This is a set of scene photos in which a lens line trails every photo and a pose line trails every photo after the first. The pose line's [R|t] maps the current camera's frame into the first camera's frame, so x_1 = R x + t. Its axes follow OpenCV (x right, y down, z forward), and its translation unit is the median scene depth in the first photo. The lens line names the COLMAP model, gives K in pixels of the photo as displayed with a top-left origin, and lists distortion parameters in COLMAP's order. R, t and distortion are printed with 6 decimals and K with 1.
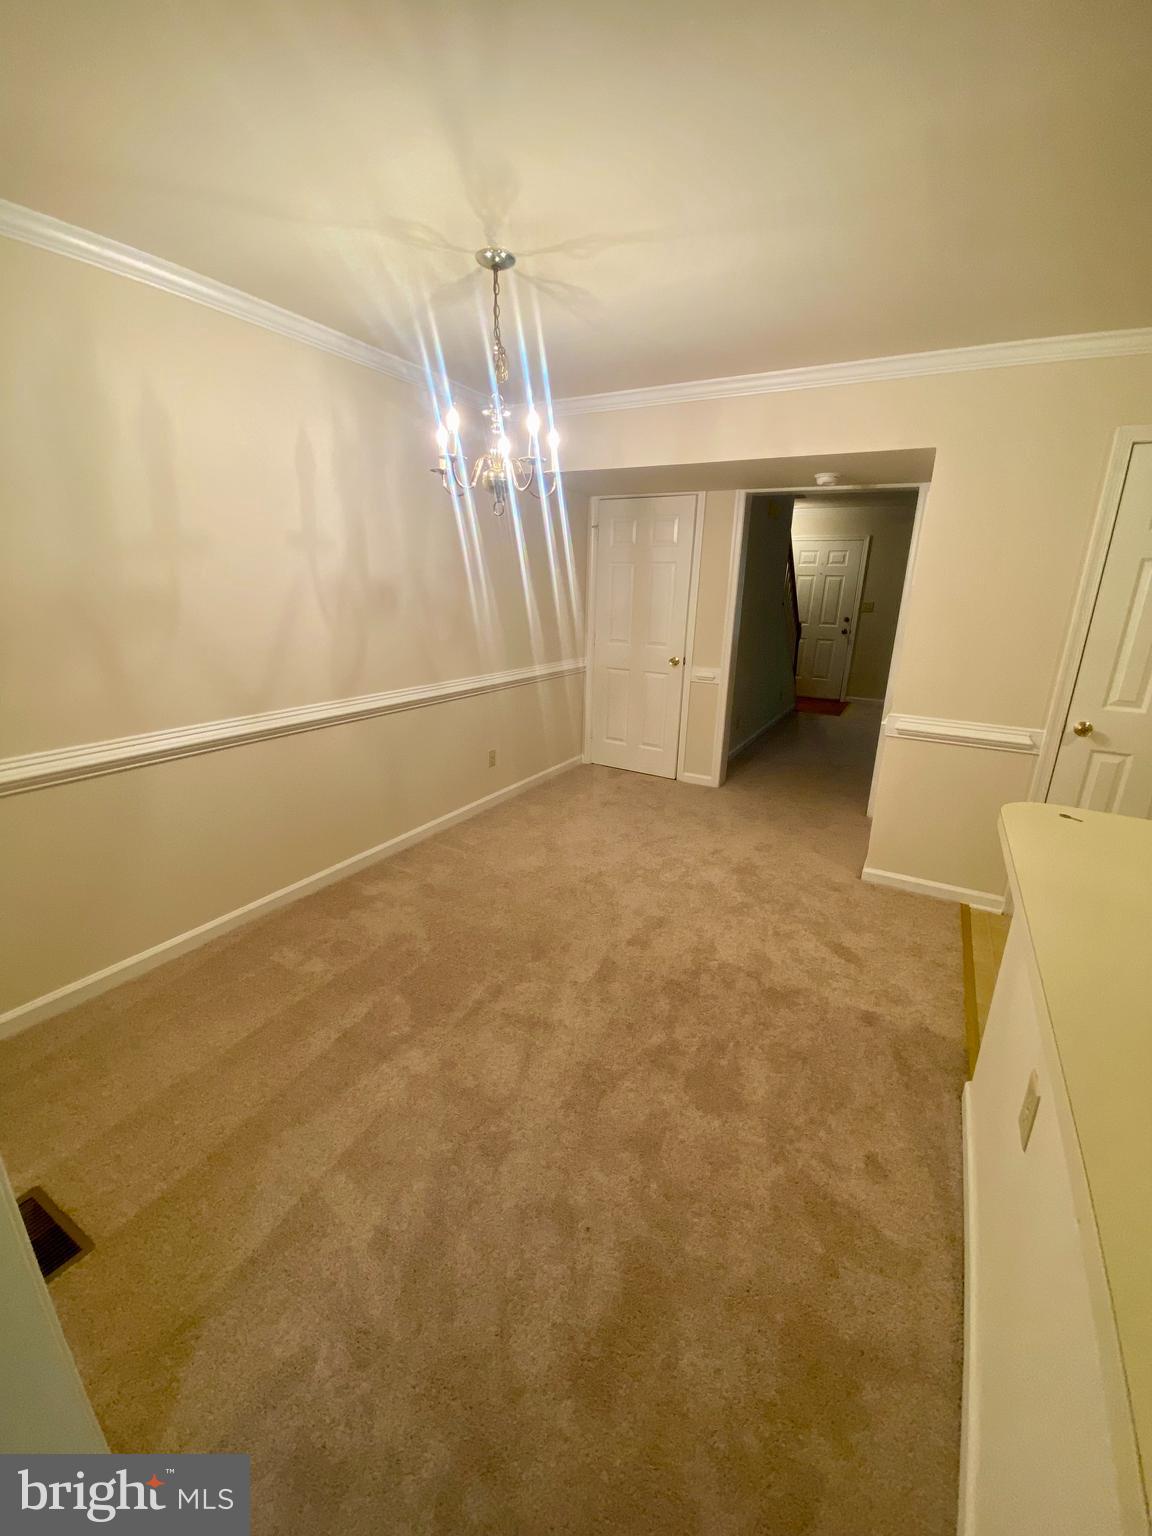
lens RADIAL K [[623.2, 0, 581.2], [0, 623.2, 769.6], [0, 0, 1]] dist [0.008879, -0.000846]
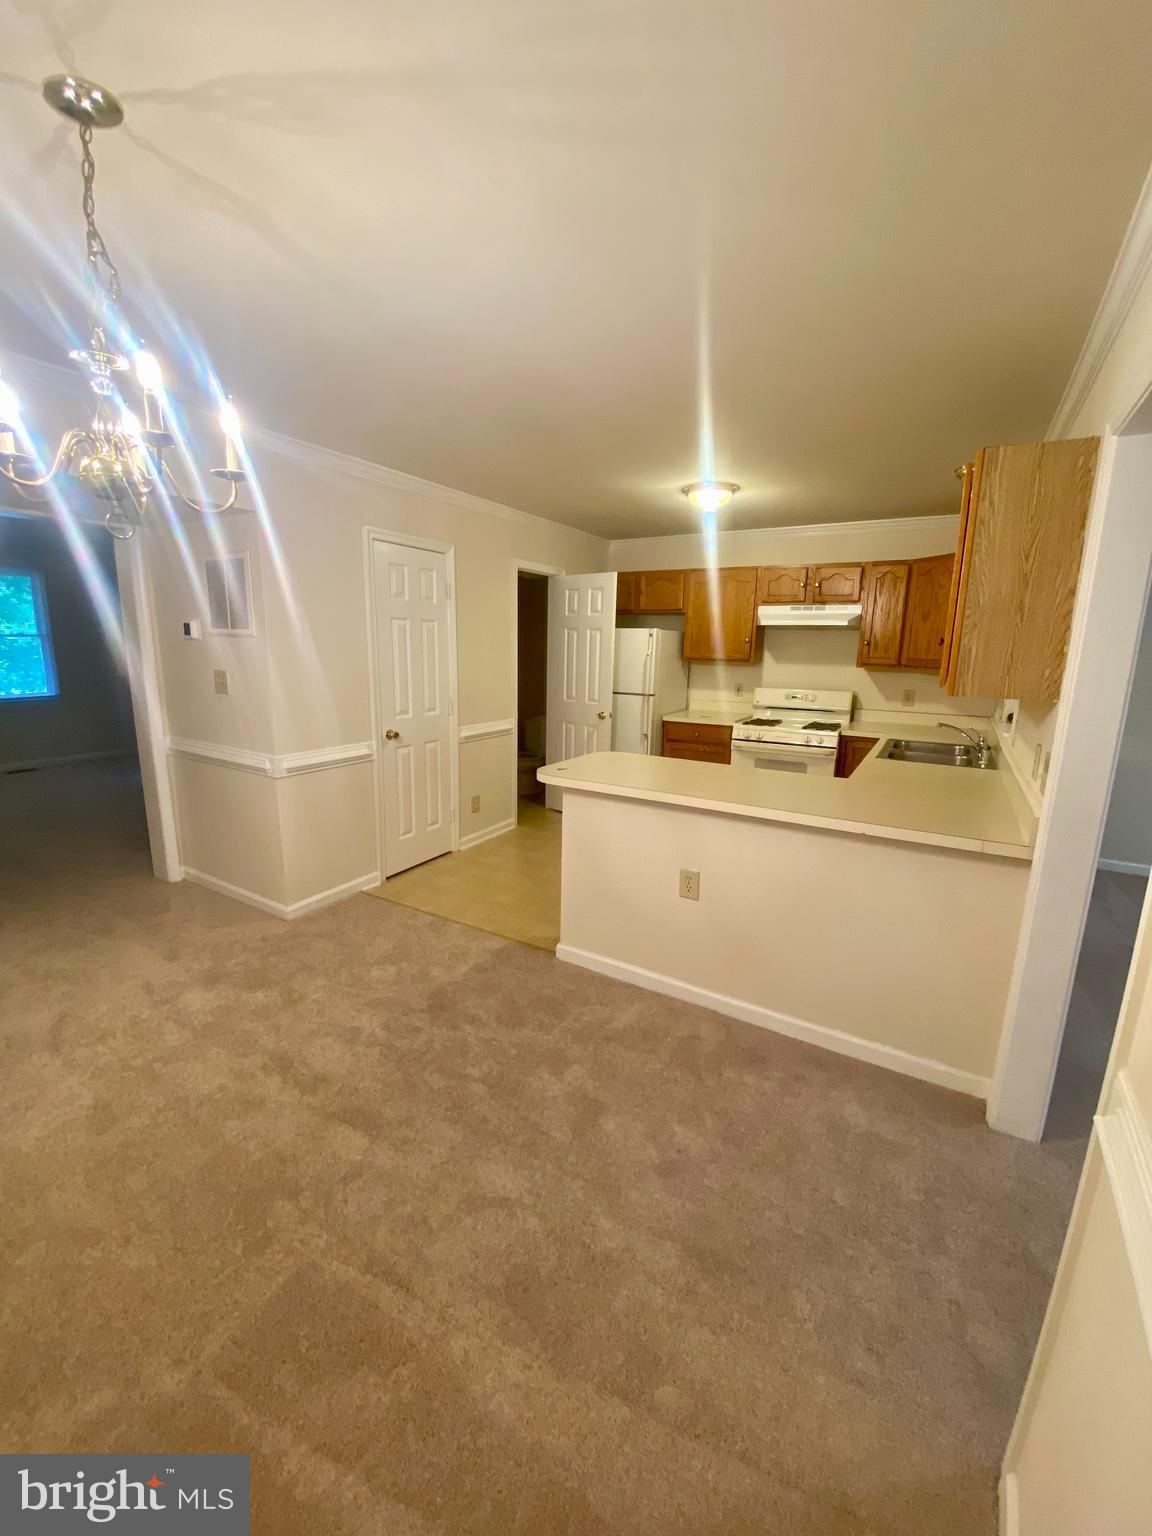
lens RADIAL K [[623.2, 0, 582.5], [0, 623.2, 765.5], [0, 0, 1]] dist [0.008879, -0.000846]
pose [[0.002055, -0.223057, 0.974803, -0.547792], [0.262522, 0.940735, 0.214708, -0.173031], [-0.964924, 0.255466, 0.060491, 0.468285]]
